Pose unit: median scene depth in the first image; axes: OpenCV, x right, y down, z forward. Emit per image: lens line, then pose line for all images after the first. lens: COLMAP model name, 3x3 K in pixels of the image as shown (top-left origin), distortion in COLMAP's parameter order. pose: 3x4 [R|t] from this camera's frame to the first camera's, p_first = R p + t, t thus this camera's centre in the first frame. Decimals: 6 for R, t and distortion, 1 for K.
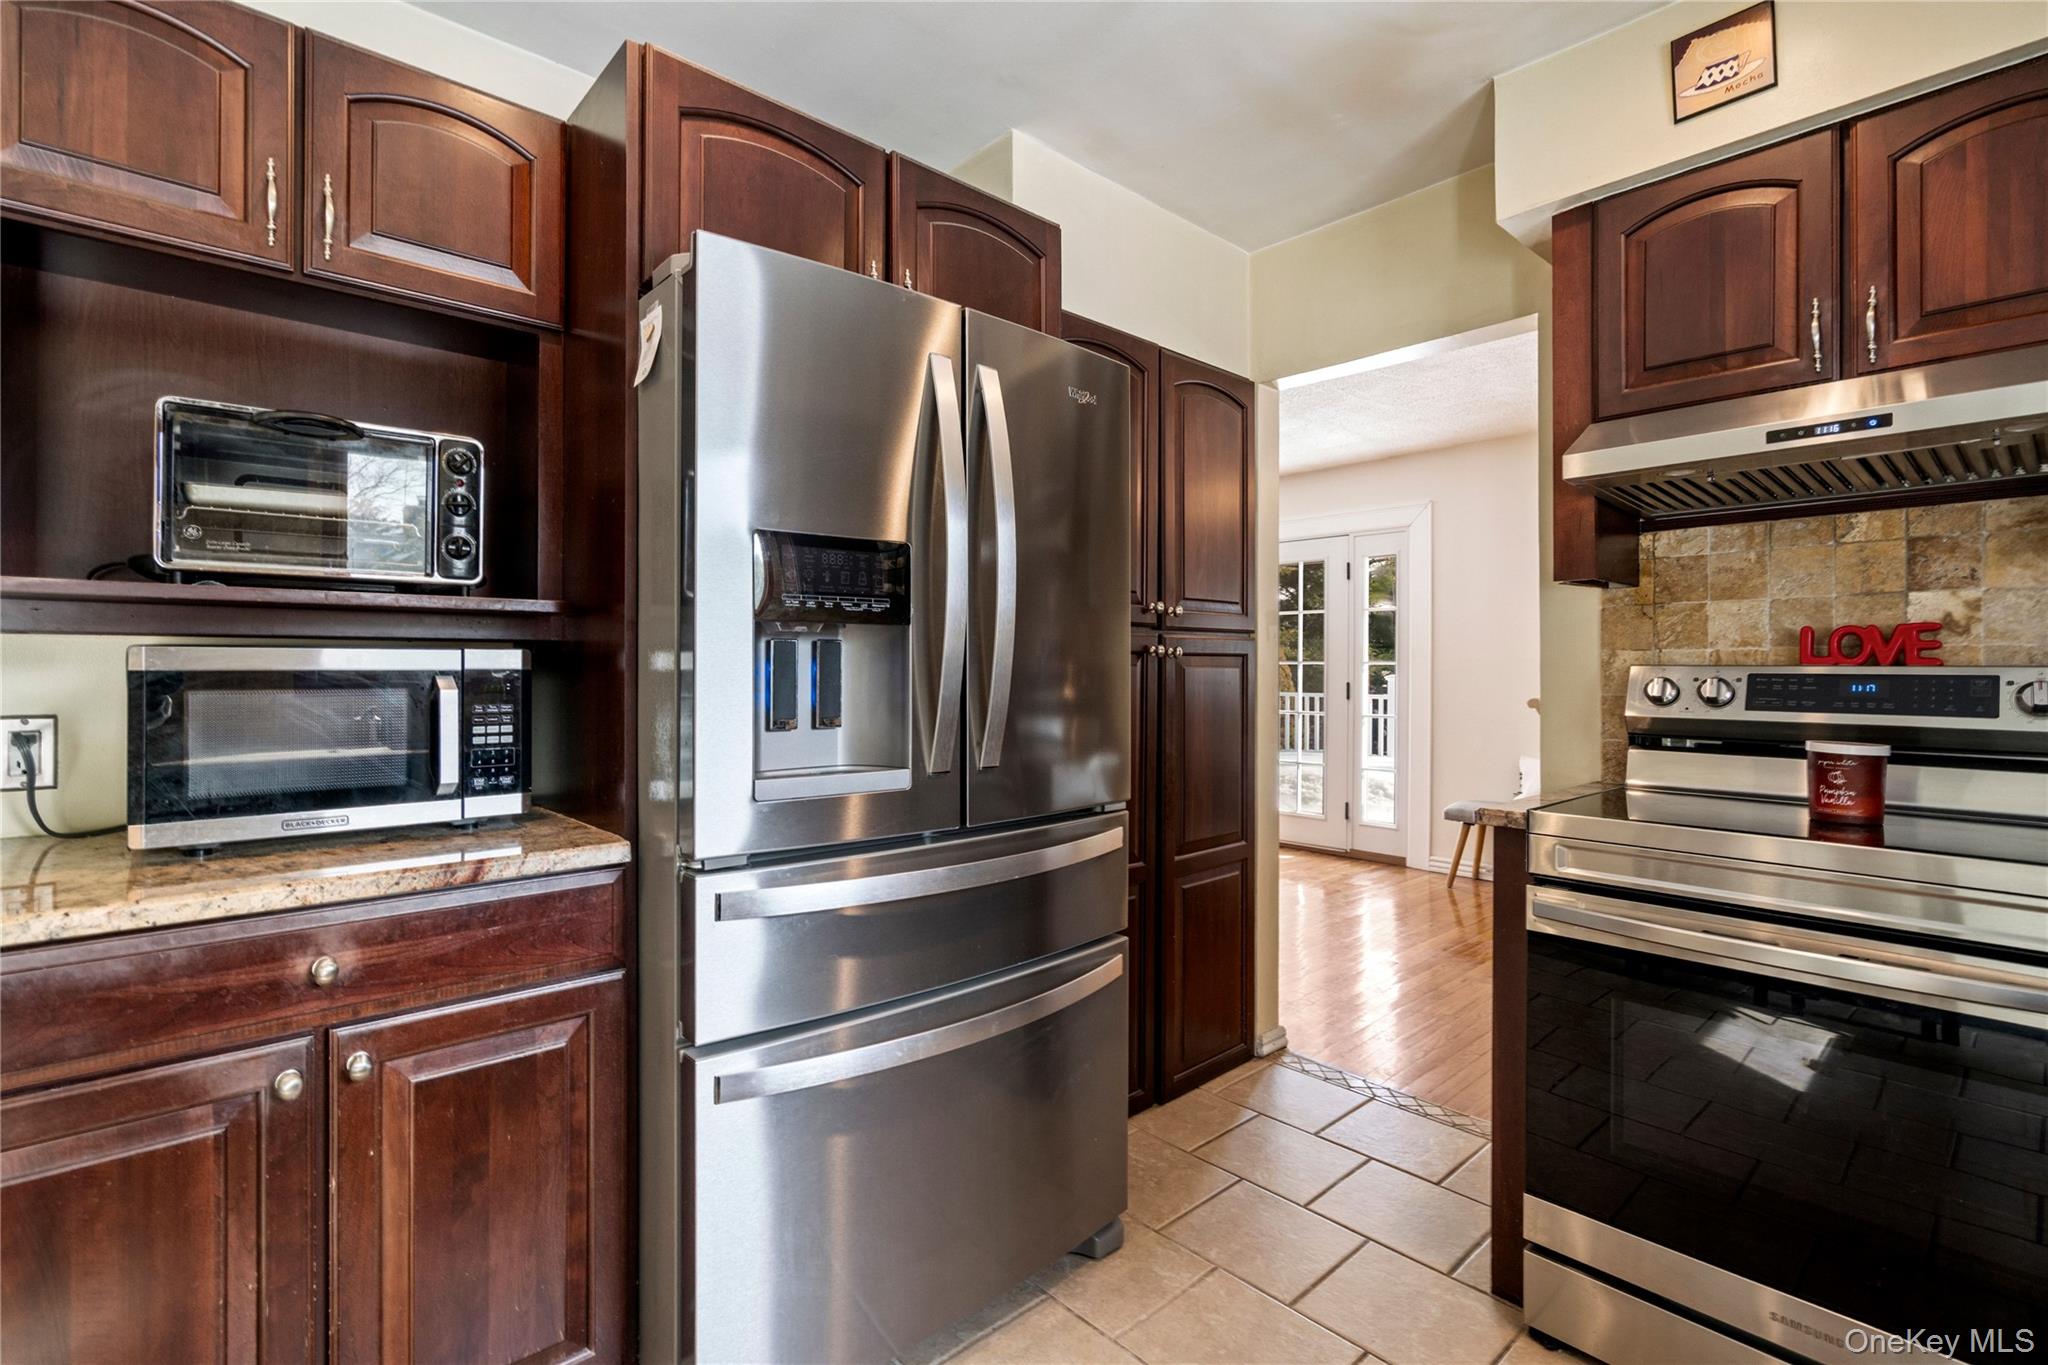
lens RADIAL K [[944.2, 0, 1003.7], [0, 944.2, 665.9], [0, 0, 1]] dist [-0.007891, 0.004900]
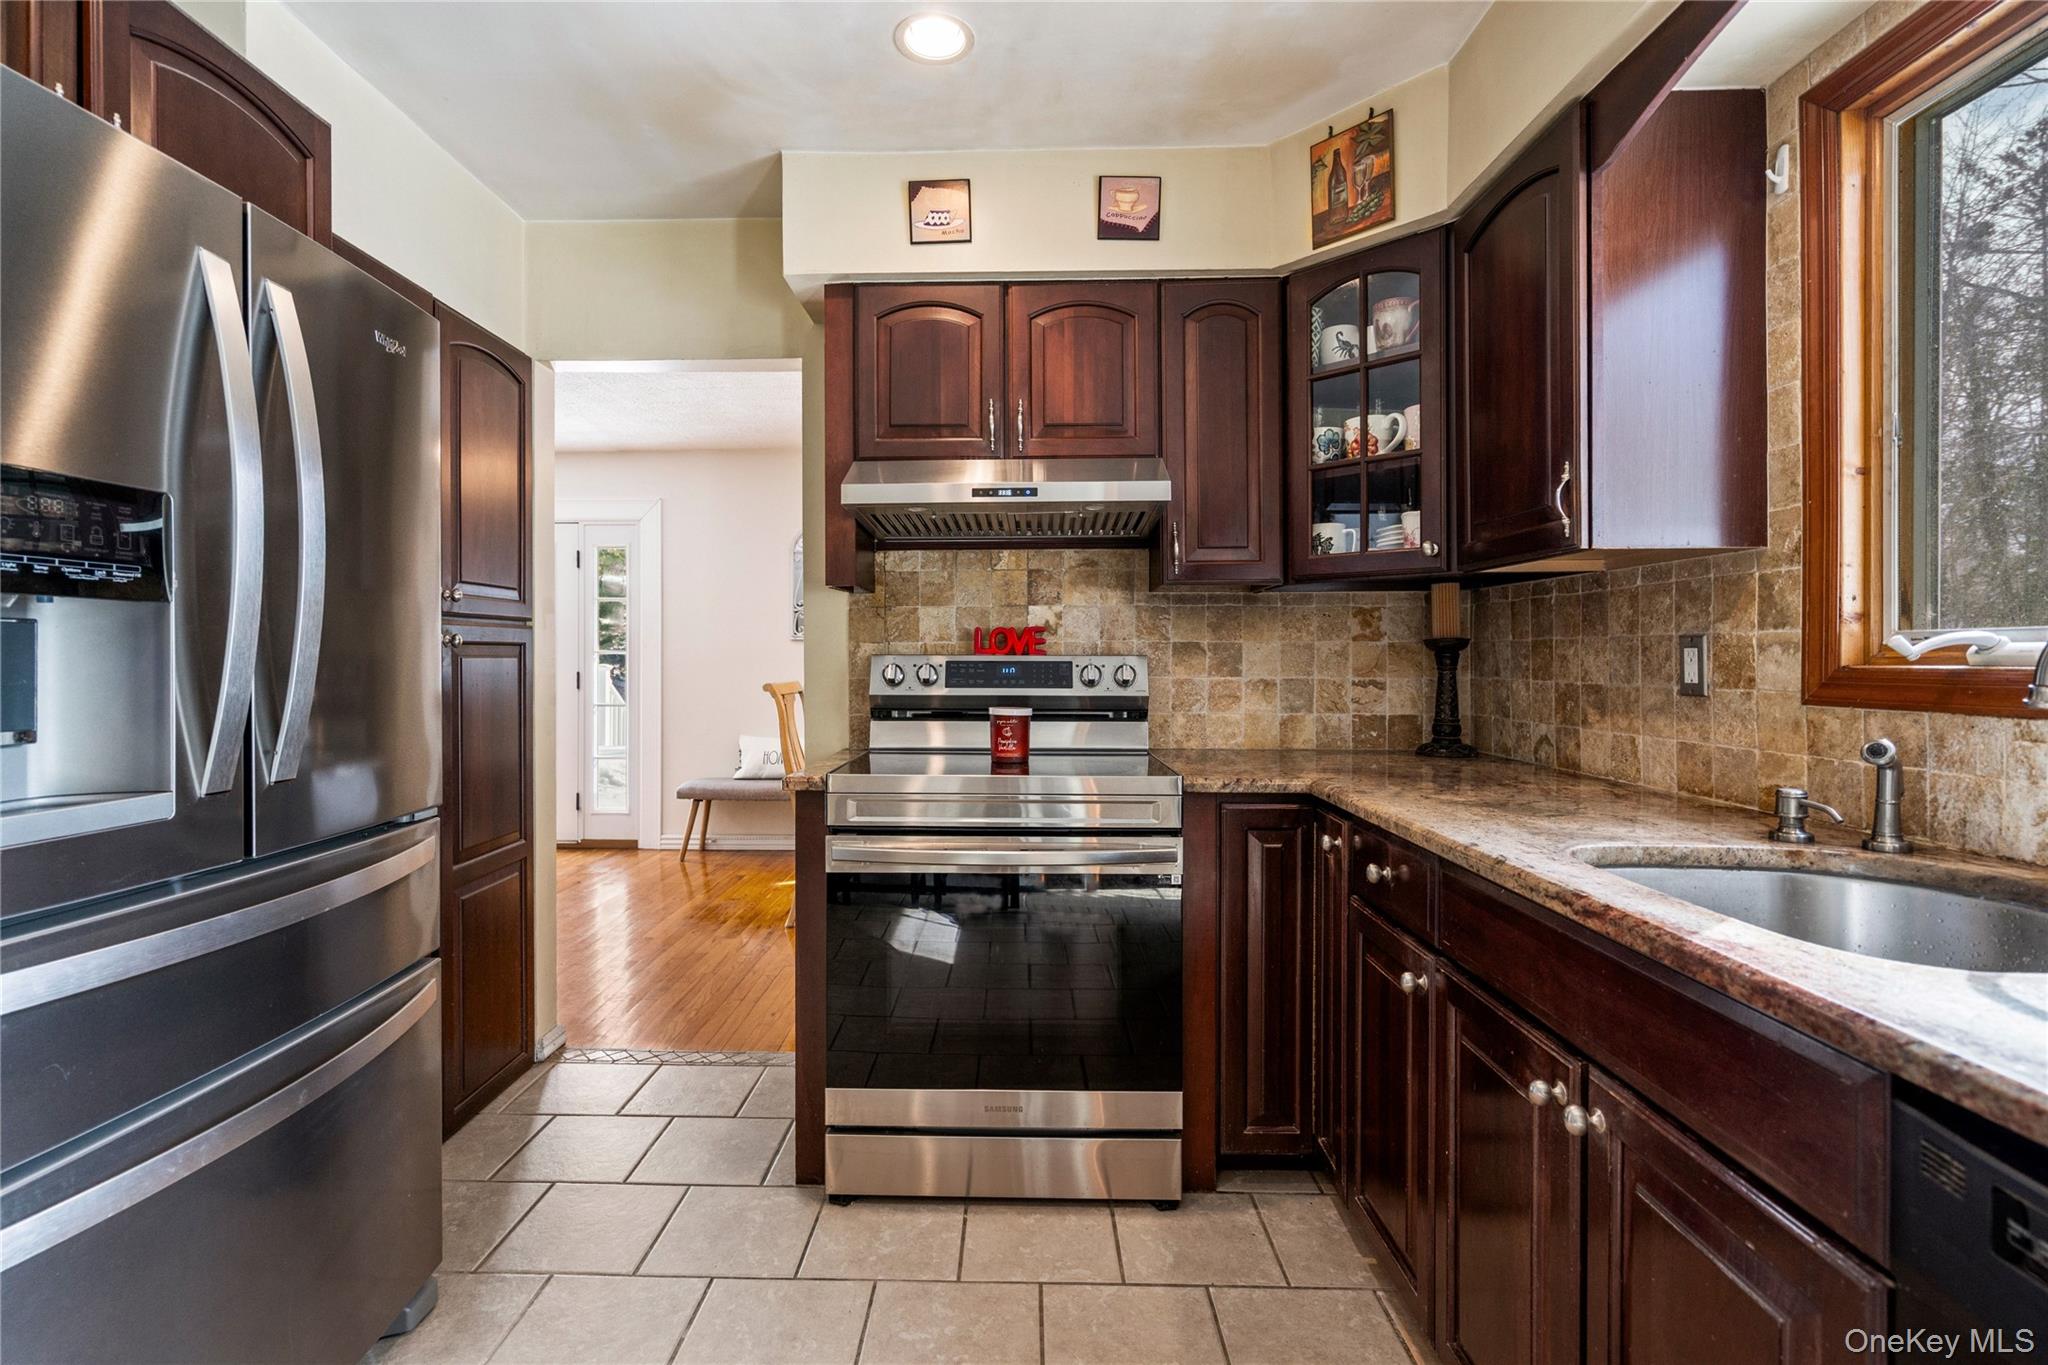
lens RADIAL K [[944.2, 0, 1001.2], [0, 944.2, 660.9], [0, 0, 1]] dist [-0.007891, 0.004900]
pose [[0.685766, -0.005173, 0.727804, -0.161626], [0.000782, 0.999979, 0.006371, -0.000320], [-0.727822, -0.003800, 0.685756, 0.000088]]
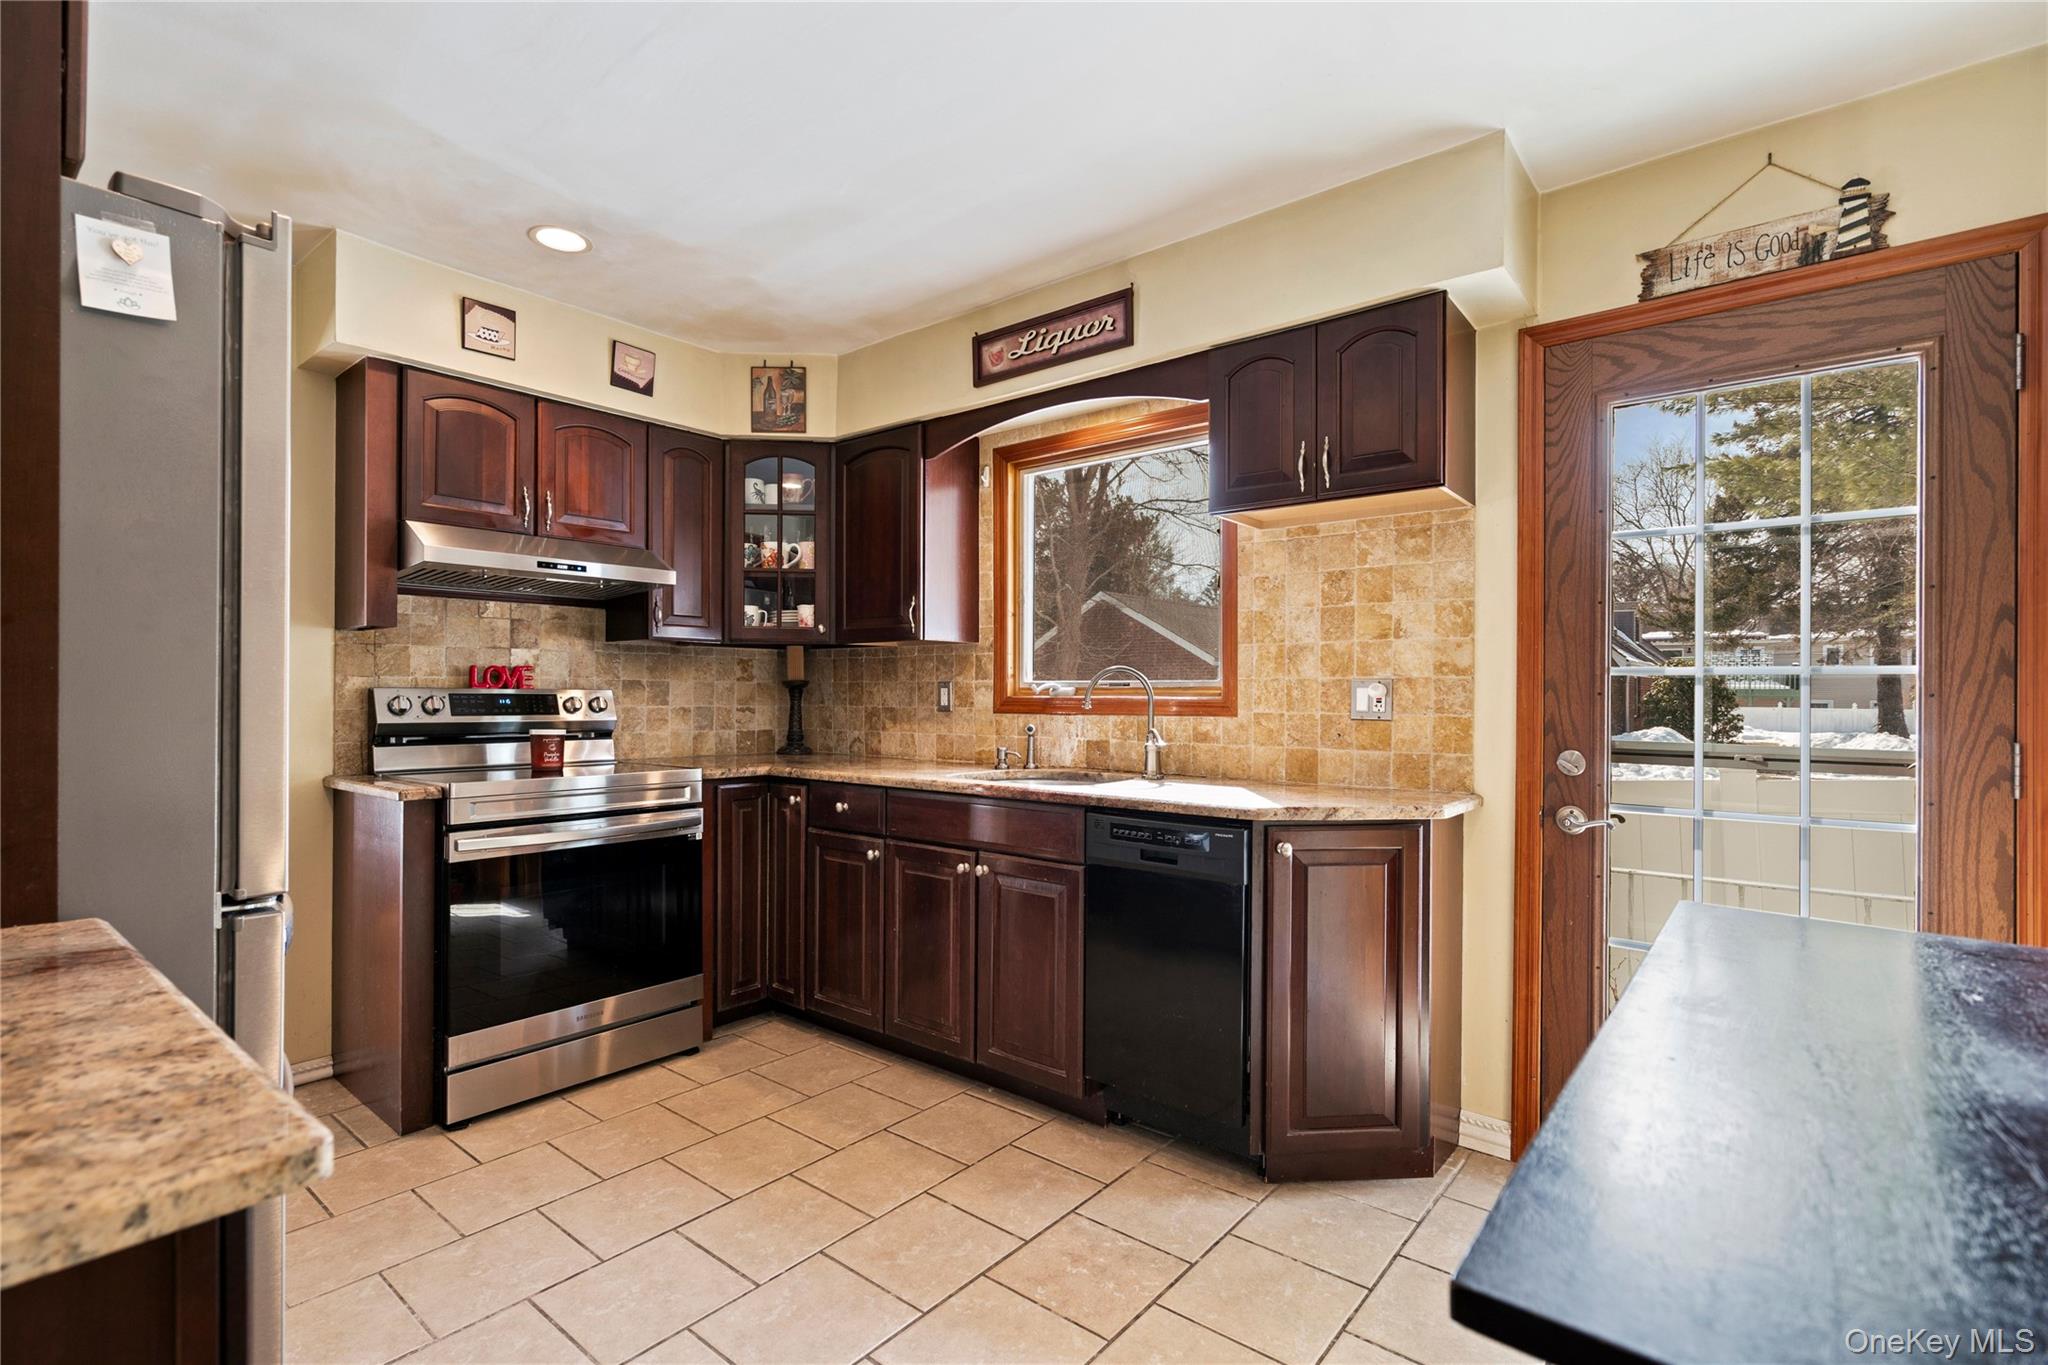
lens RADIAL K [[944.2, 0, 1009.5], [0, 944.2, 689.6], [0, 0, 1]] dist [-0.007891, 0.004900]
pose [[-0.148253, 0.002405, 0.988947, -0.980301], [-0.005940, 0.999977, -0.003323, 0.001932], [-0.988932, -0.006367, -0.148235, 0.310743]]
